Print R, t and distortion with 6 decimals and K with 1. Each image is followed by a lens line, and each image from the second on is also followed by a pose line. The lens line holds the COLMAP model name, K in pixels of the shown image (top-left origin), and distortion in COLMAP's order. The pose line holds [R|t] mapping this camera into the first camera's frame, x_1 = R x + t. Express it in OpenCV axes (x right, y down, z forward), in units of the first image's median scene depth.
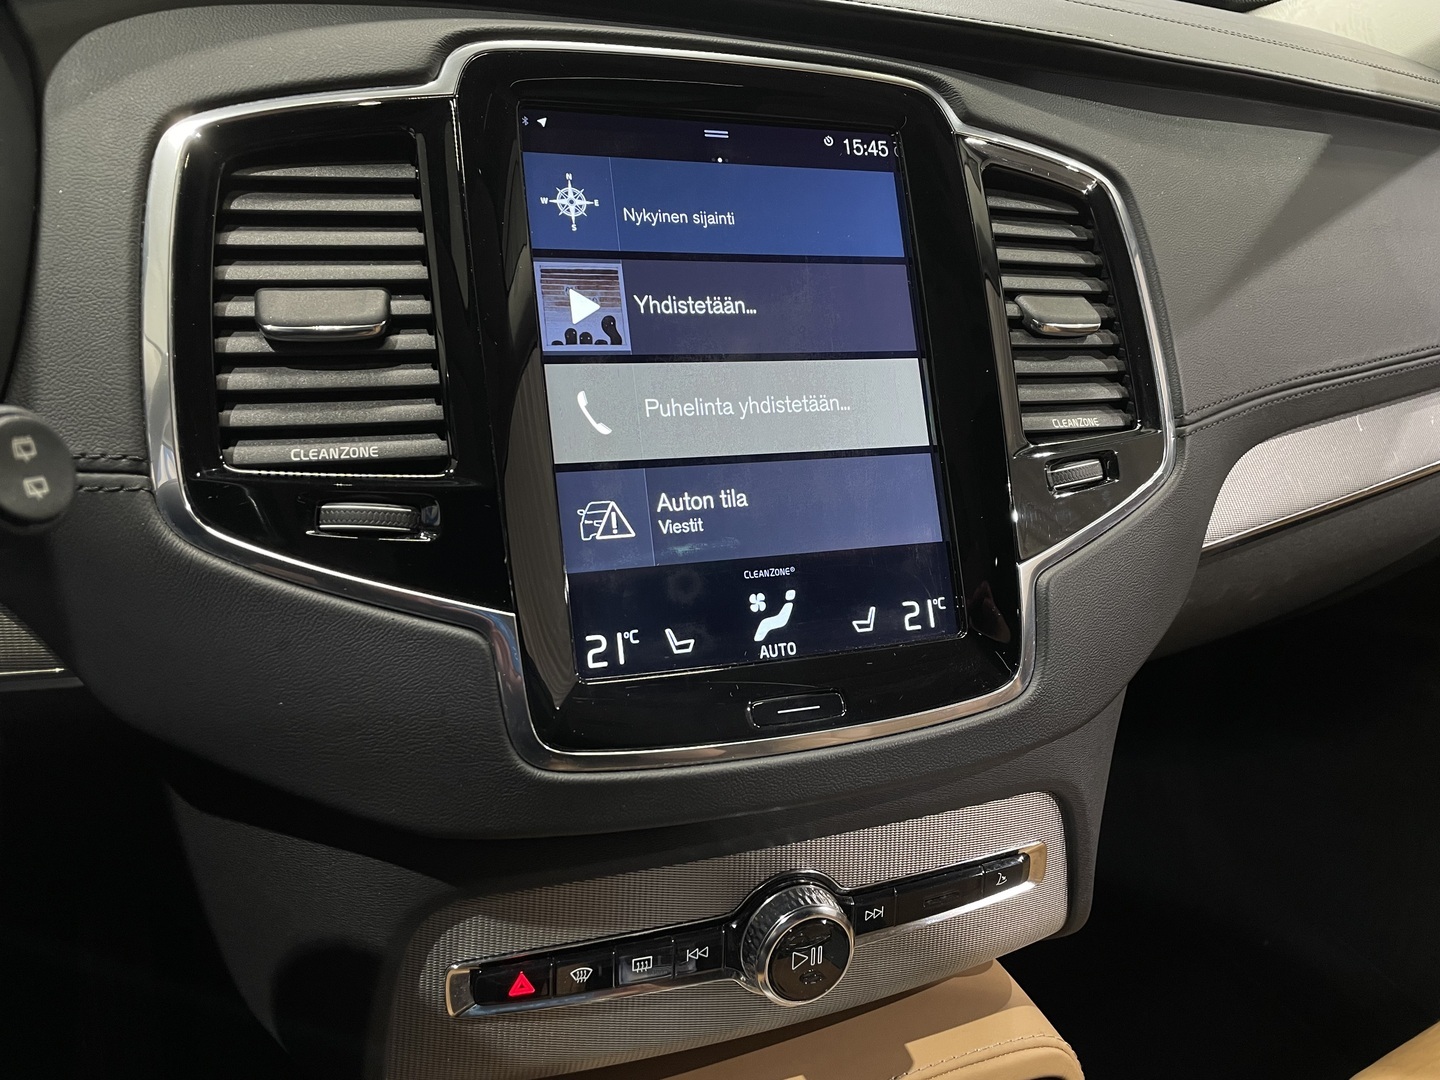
lens RADIAL K [[1089.4, 0, 736.9], [0, 1089.4, 523.1], [0, 0, 1]] dist [0.059649, -0.094775]
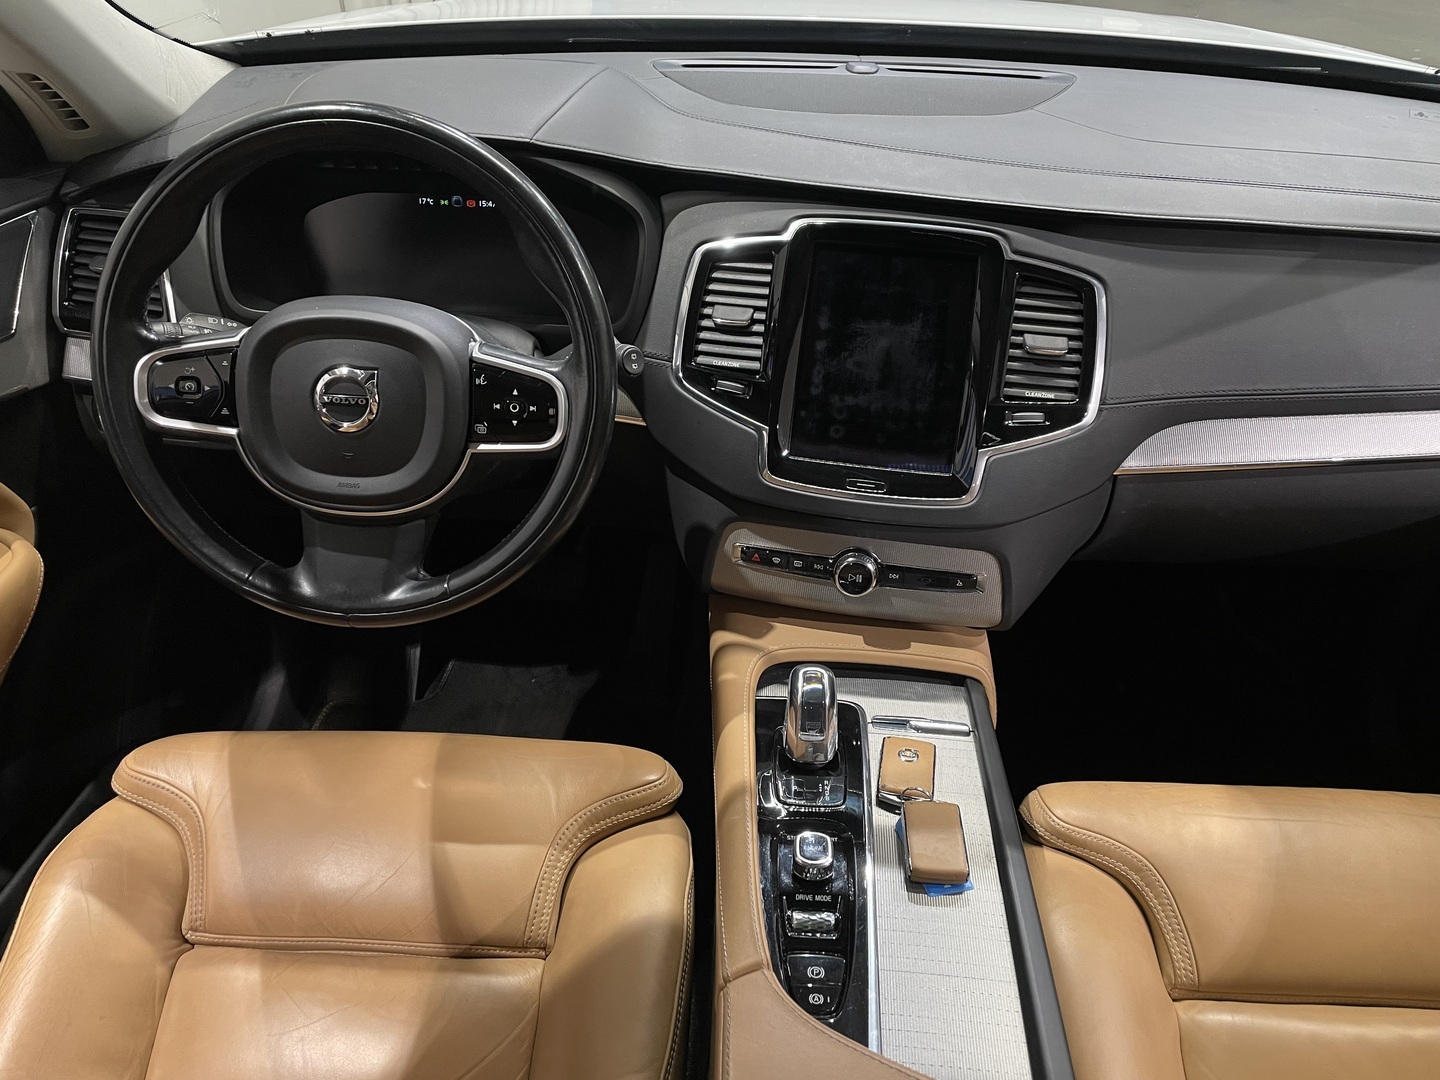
lens RADIAL K [[1089.4, 0, 768.2], [0, 1089.4, 539.1], [0, 0, 1]] dist [0.059649, -0.094775]
pose [[0.855399, 0.219711, -0.469063, 1.107857], [-0.168867, 0.974394, 0.148459, -0.052888], [0.489670, -0.047782, 0.870597, -1.400856]]
